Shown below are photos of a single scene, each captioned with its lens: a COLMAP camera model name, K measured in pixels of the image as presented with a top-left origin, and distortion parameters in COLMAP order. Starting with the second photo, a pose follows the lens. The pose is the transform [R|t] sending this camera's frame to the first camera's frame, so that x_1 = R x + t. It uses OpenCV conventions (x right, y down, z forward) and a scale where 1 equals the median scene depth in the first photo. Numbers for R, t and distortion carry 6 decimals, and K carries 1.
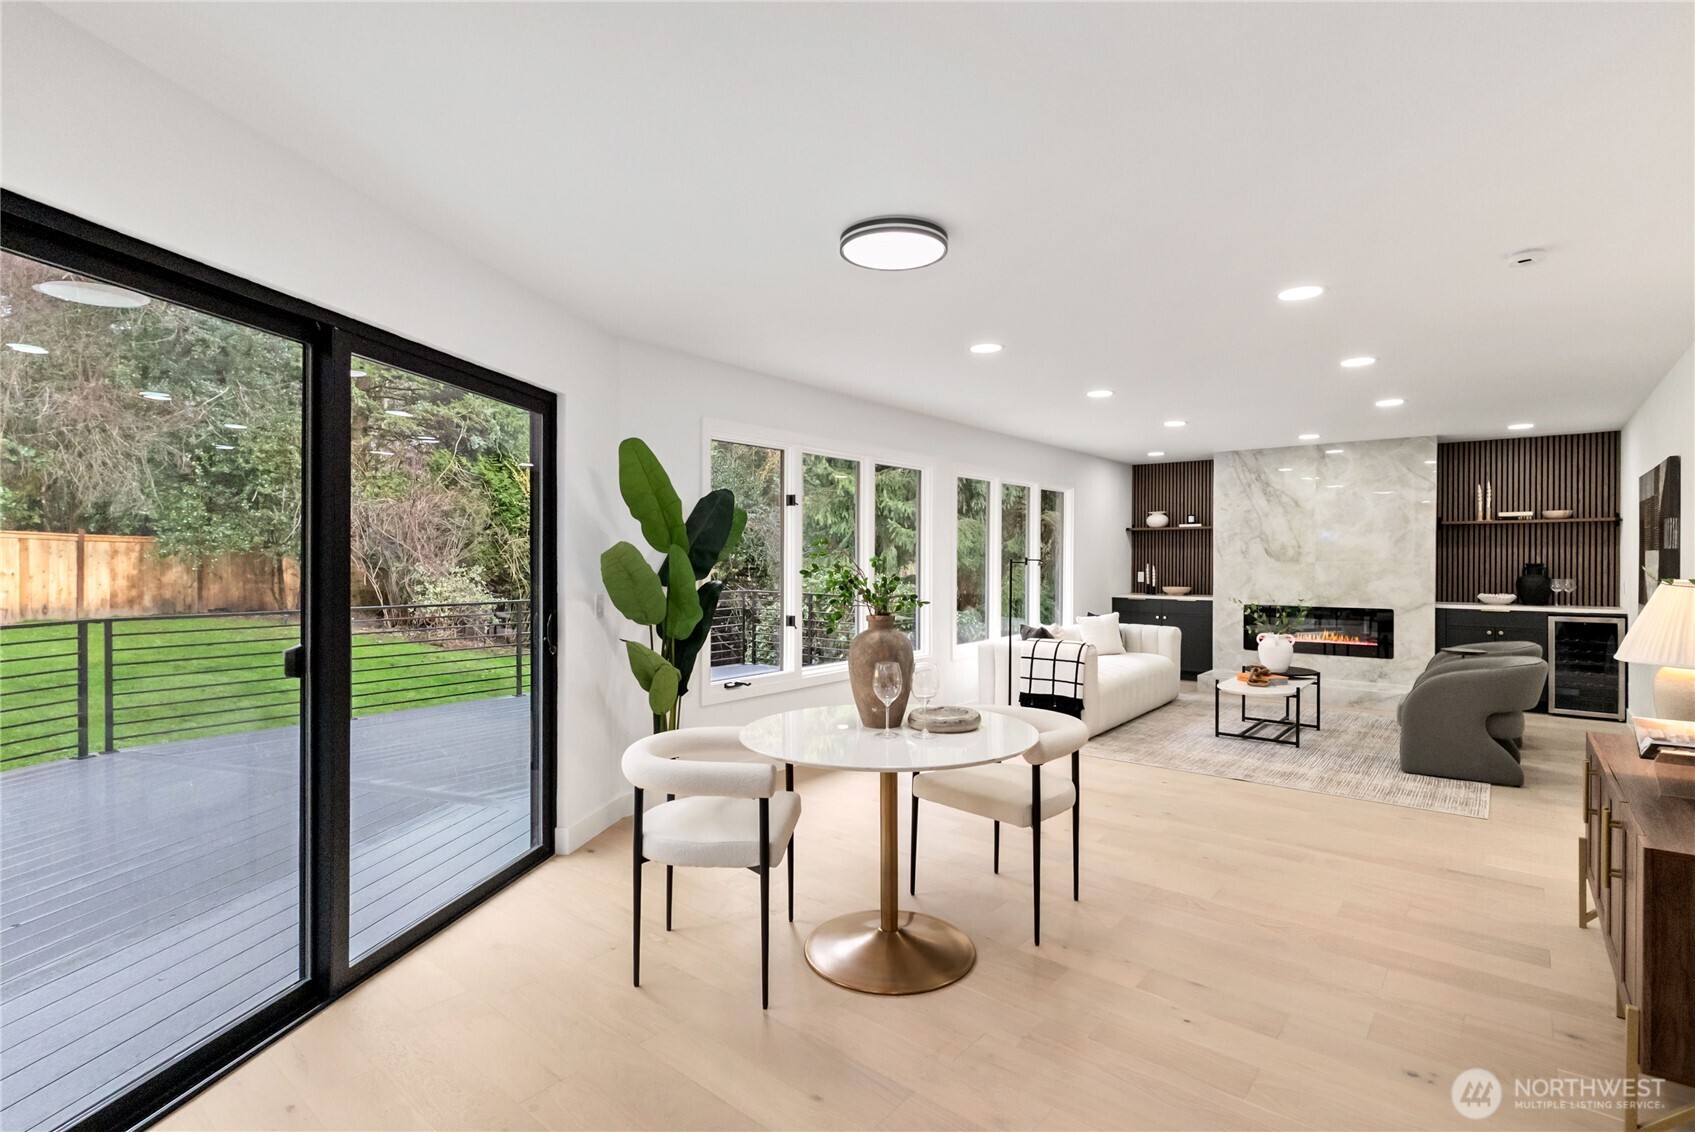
lens RADIAL K [[816.4, 0, 847.2], [0, 816.4, 564.7], [0, 0, 1]] dist [0.010778, -0.000585]
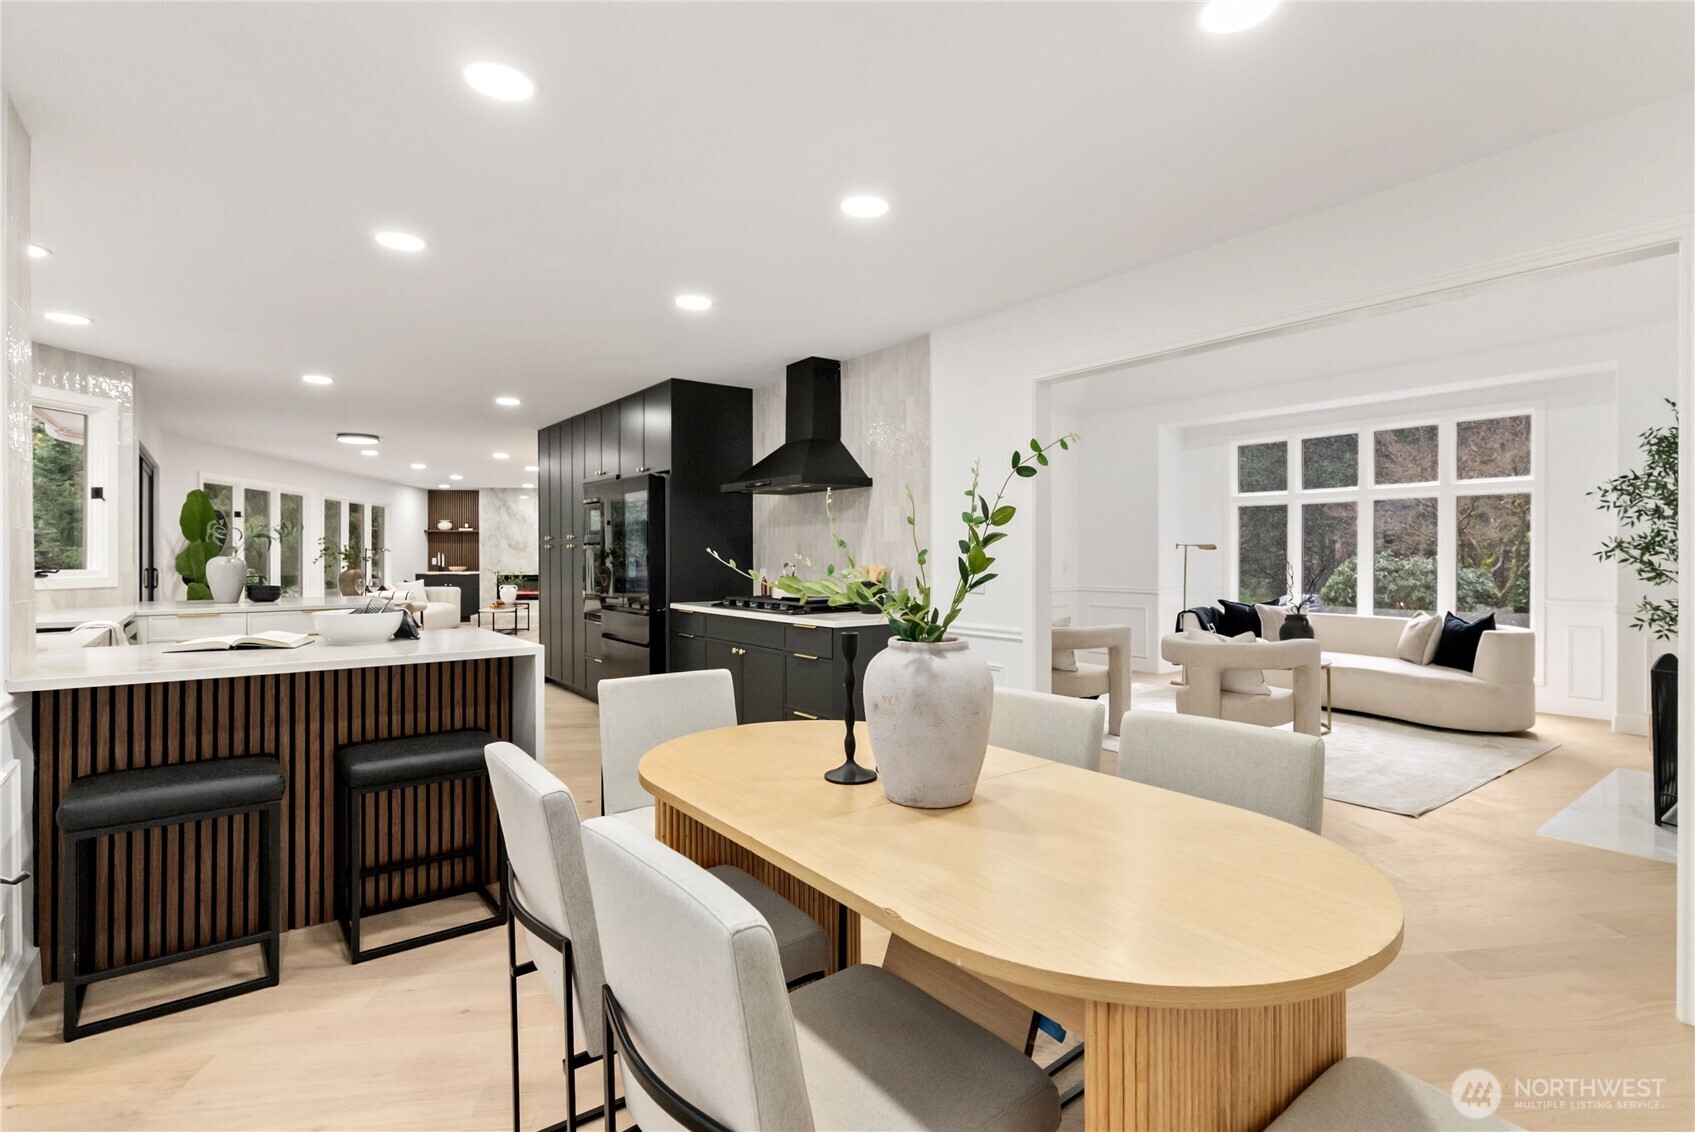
lens RADIAL K [[816.4, 0, 843.5], [0, 816.4, 560.7], [0, 0, 1]] dist [0.010778, -0.000585]
pose [[0.676641, -0.006265, 0.736287, -0.306389], [0.007291, 0.999972, 0.001809, 0.019272], [-0.736277, 0.004144, 0.676667, -0.739030]]
